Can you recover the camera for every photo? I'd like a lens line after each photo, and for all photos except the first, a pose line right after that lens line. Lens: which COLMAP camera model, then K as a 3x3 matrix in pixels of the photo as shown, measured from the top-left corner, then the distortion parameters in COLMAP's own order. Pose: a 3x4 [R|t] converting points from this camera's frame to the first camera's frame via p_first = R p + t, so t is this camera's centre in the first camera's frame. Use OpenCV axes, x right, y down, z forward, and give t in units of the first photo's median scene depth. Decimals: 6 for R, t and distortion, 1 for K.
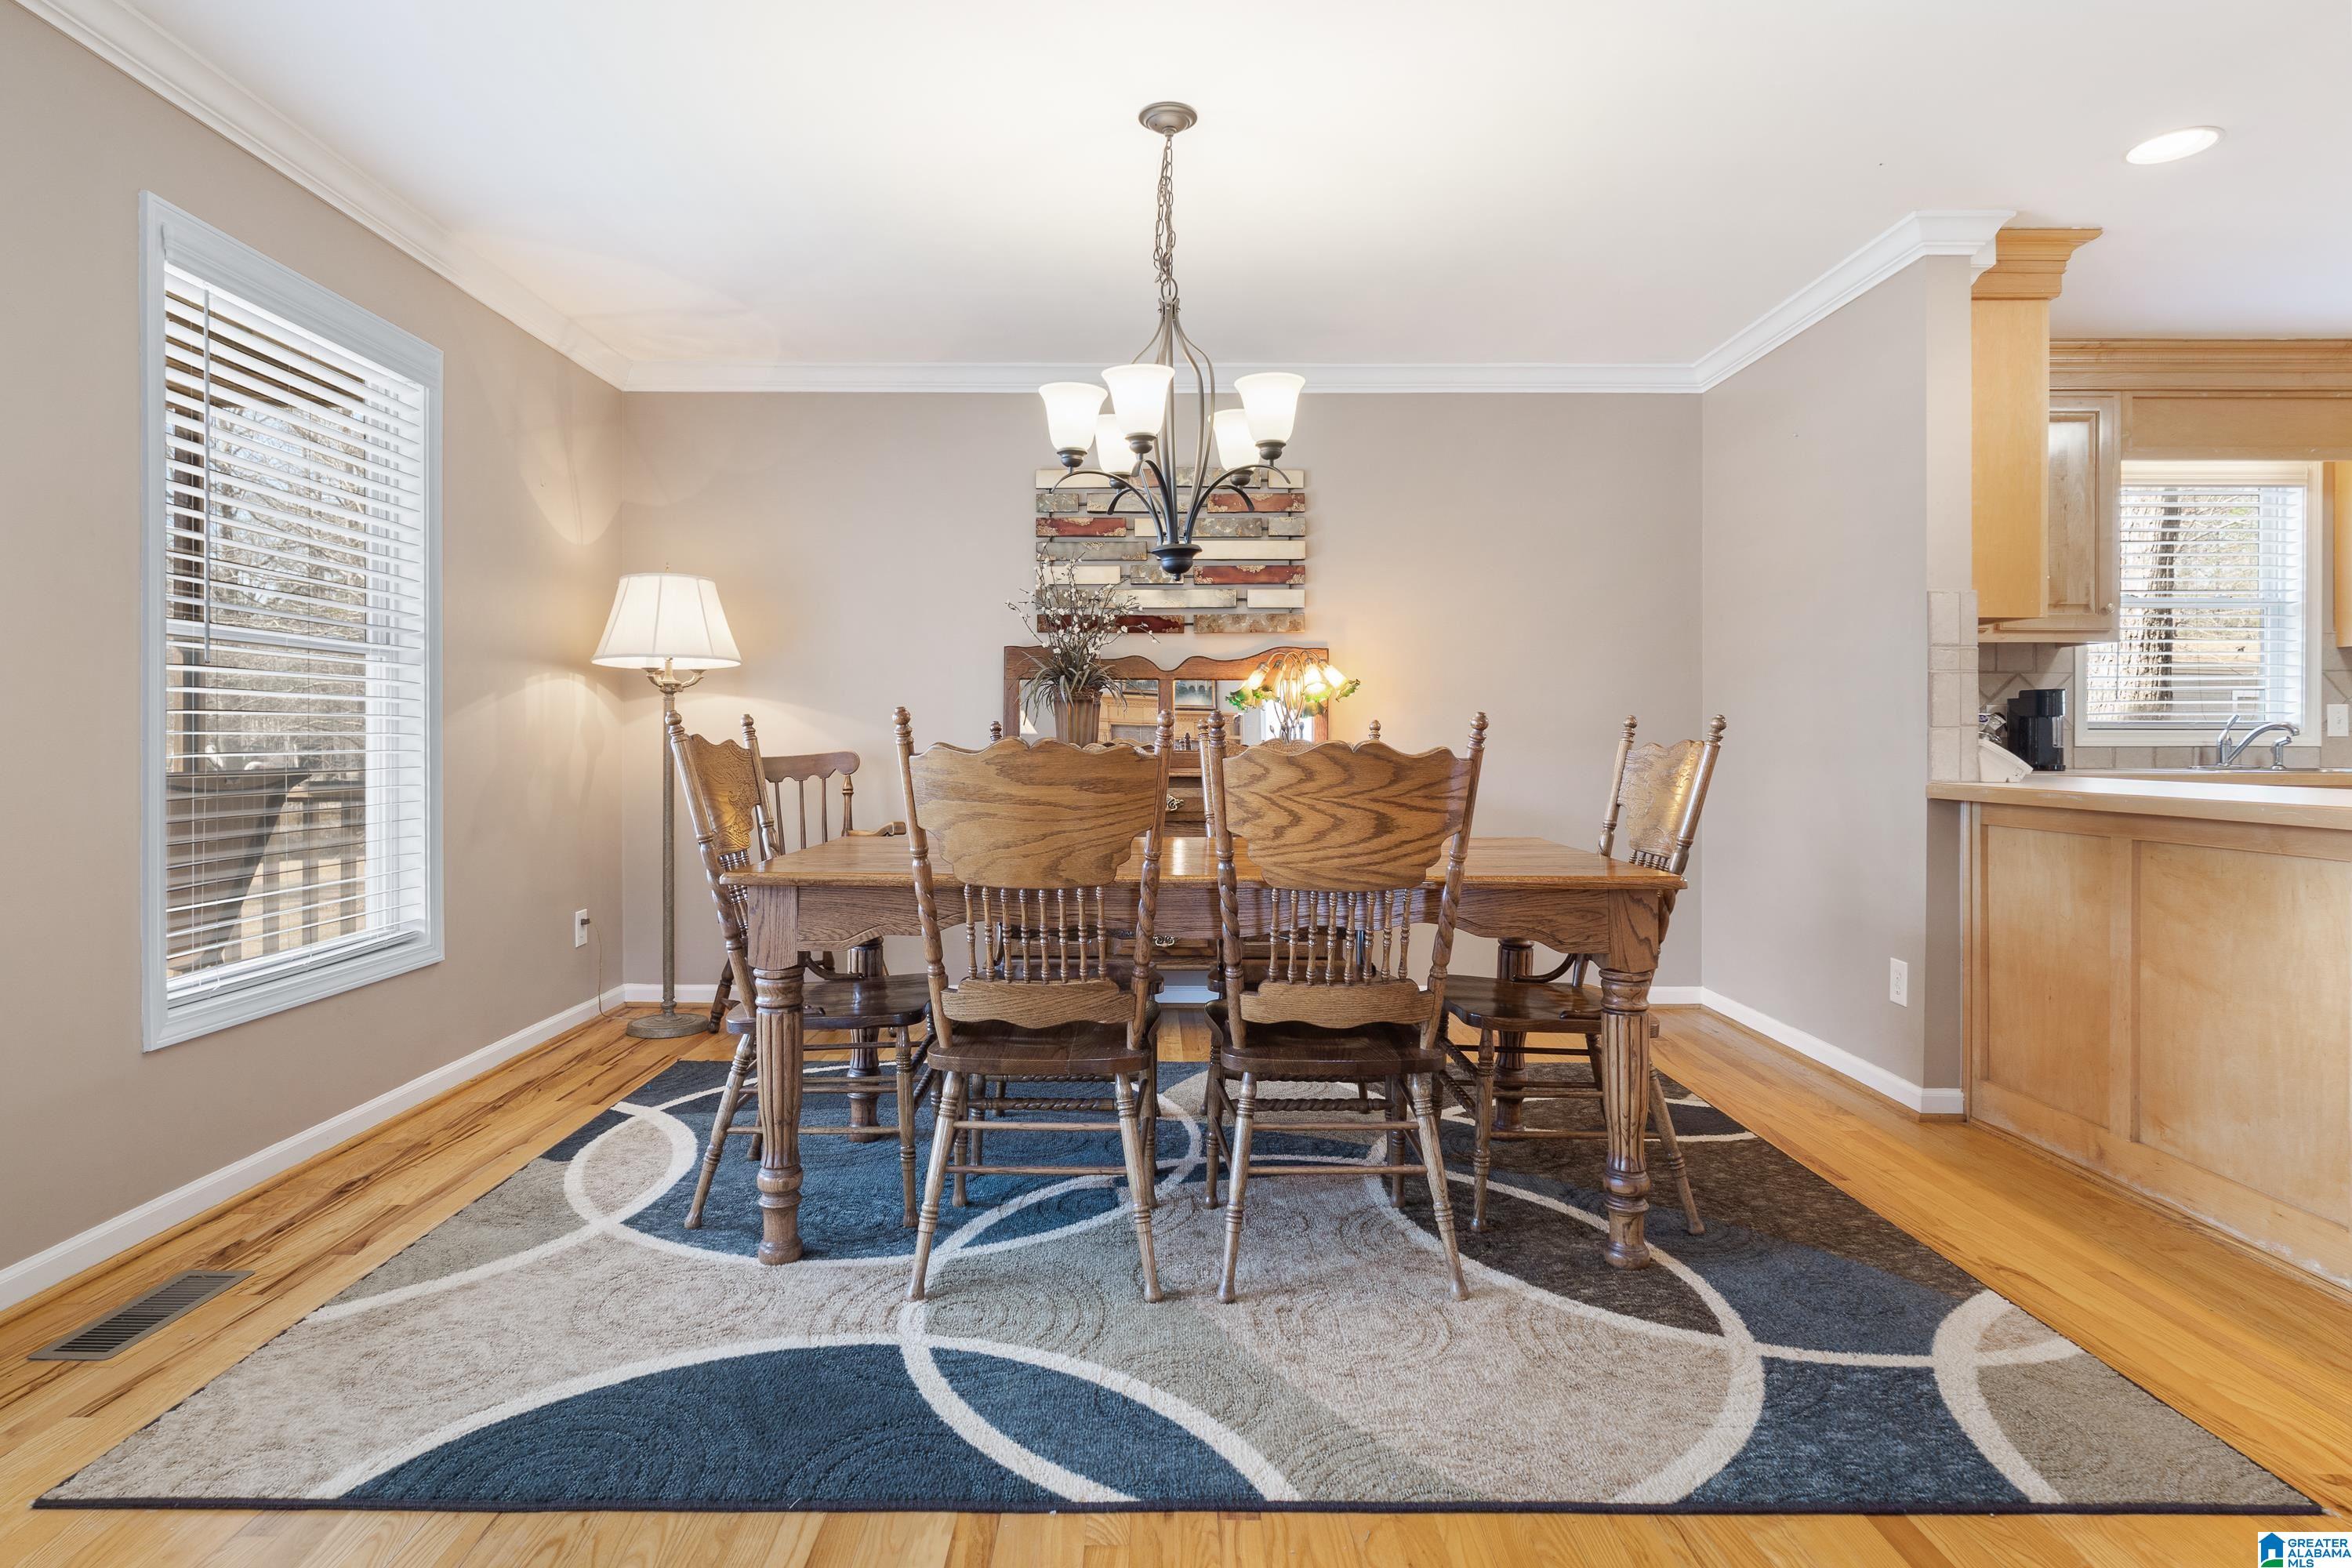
lens RADIAL K [[1256.6, 0, 1163.9], [0, 1256.6, 768.4], [0, 0, 1]] dist [0.001608, 0.000158]
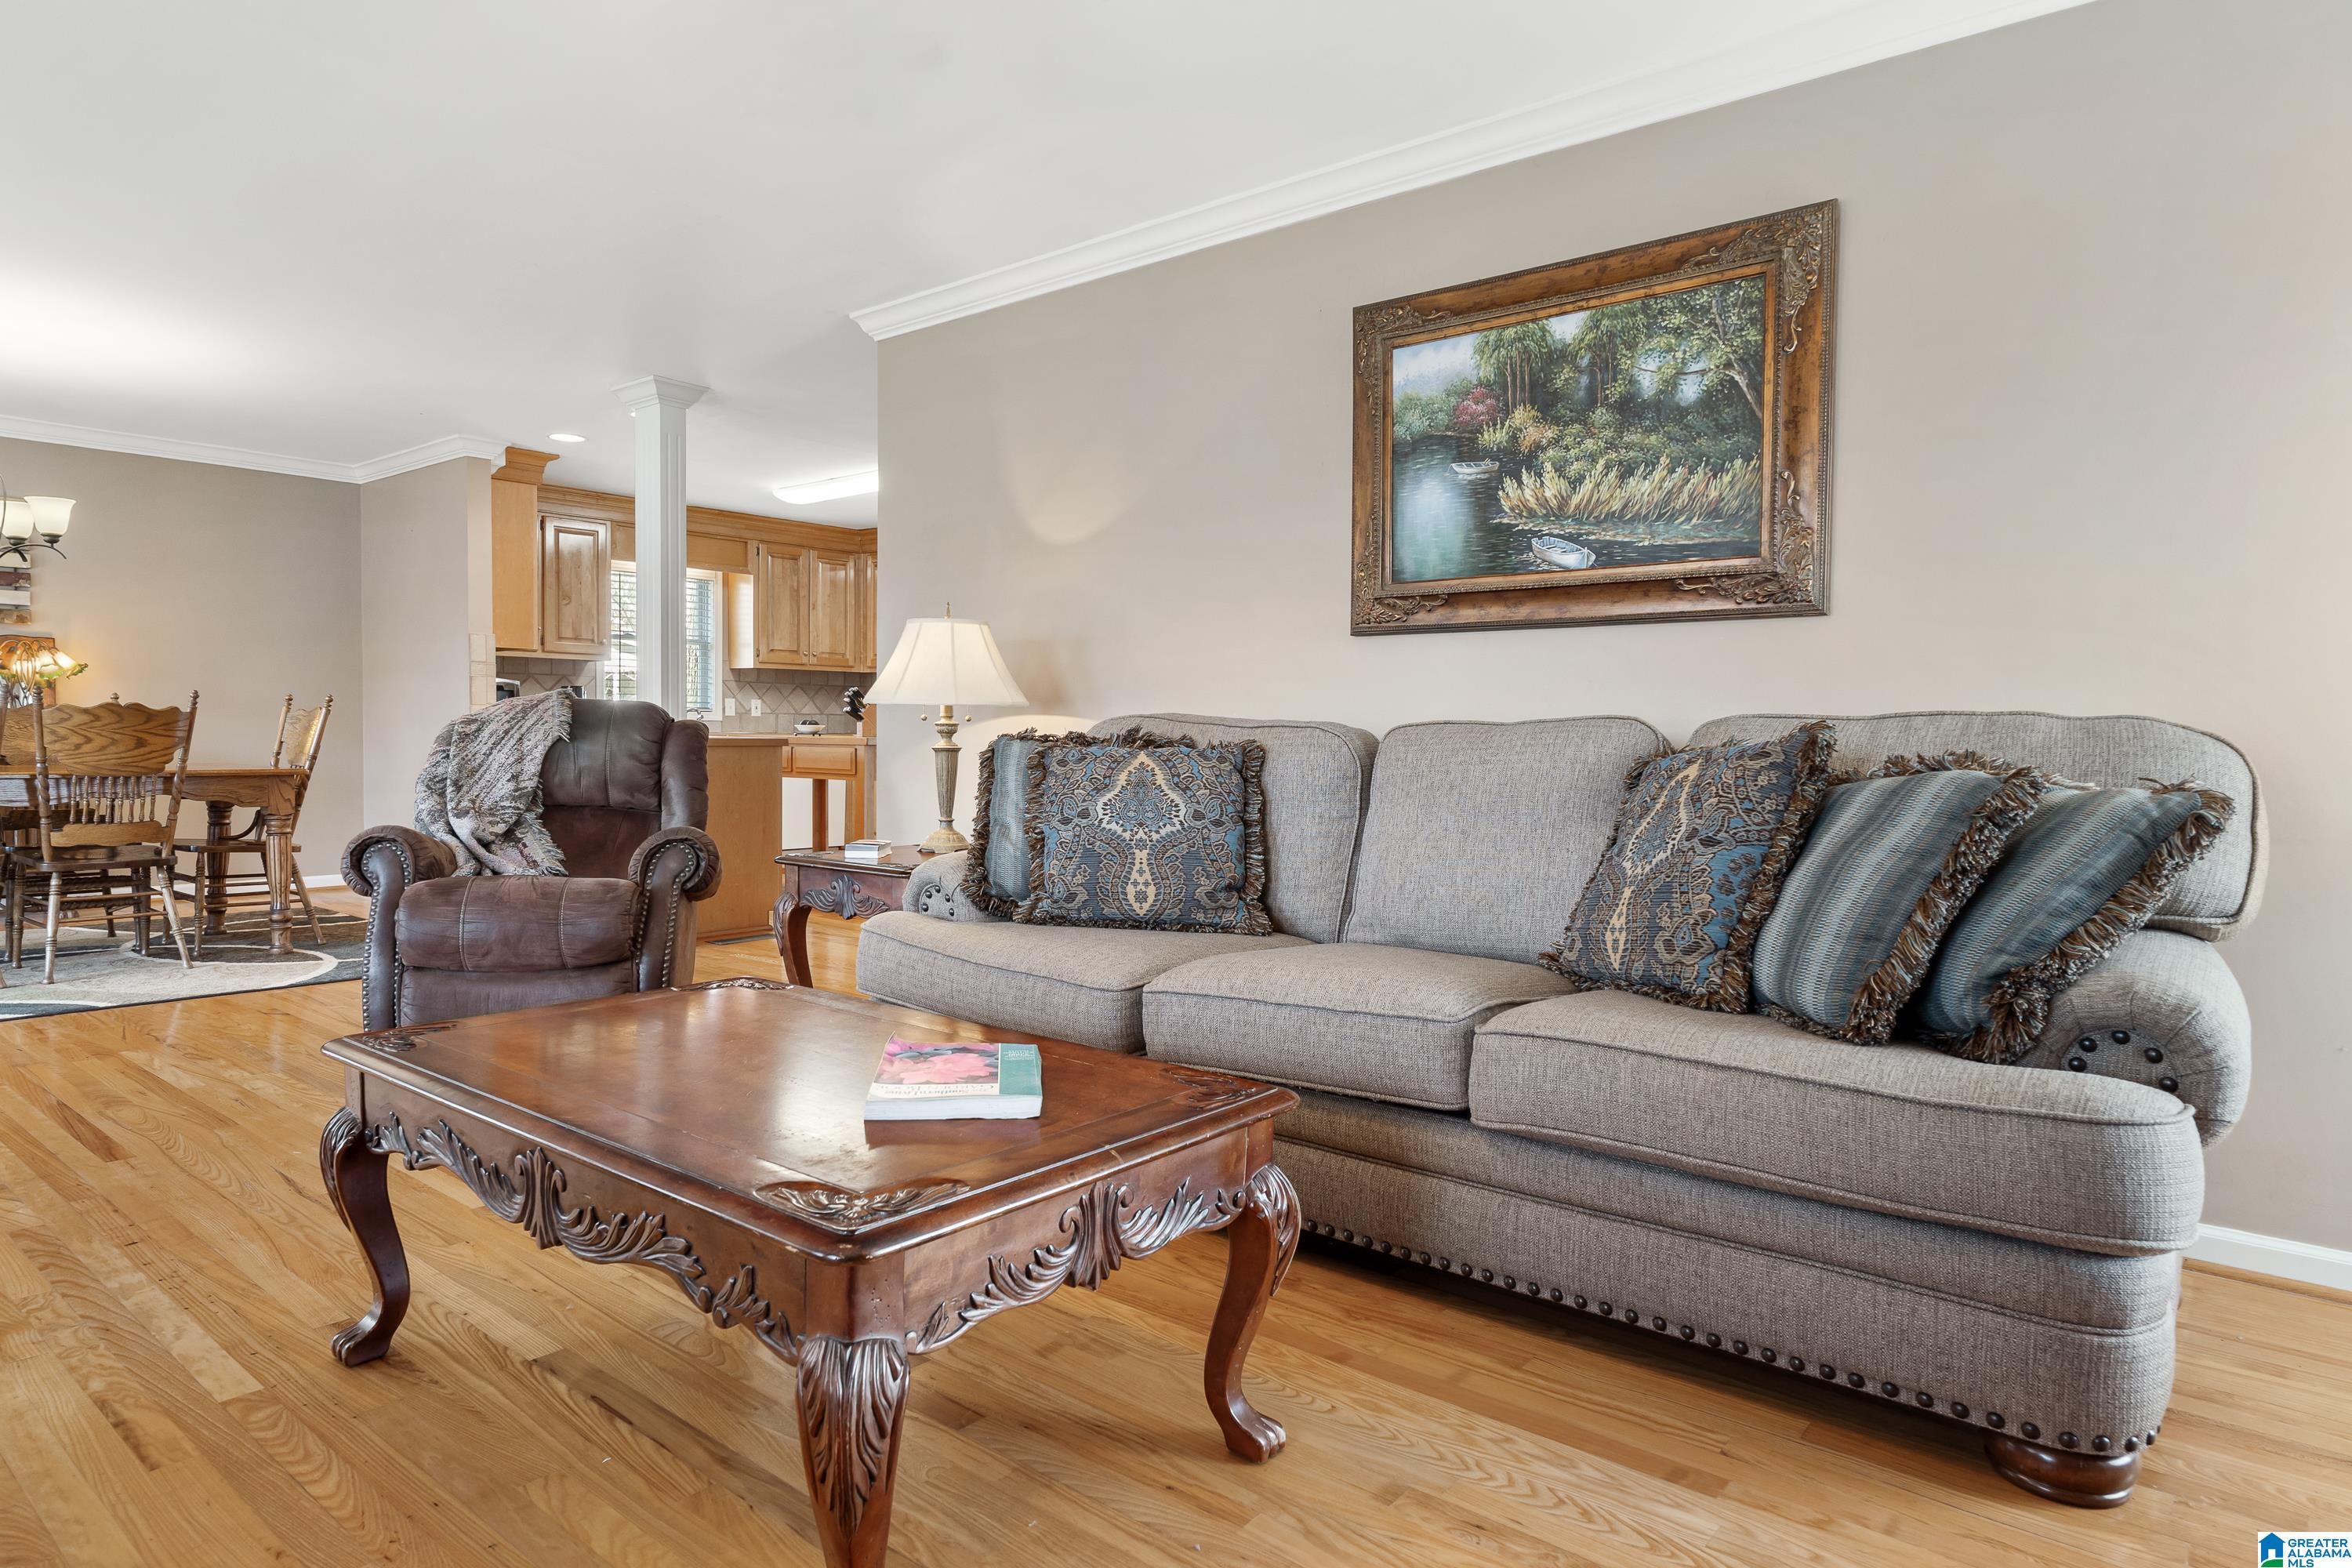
lens RADIAL K [[1342.8, 0, 1165.5], [0, 1342.8, 784.7], [0, 0, 1]] dist [-0.006718, -0.000193]
pose [[0.637536, -0.023795, 0.770053, -0.418319], [0.007149, 0.999663, 0.024972, 0.065337], [-0.770387, -0.010416, 0.637491, -1.598950]]
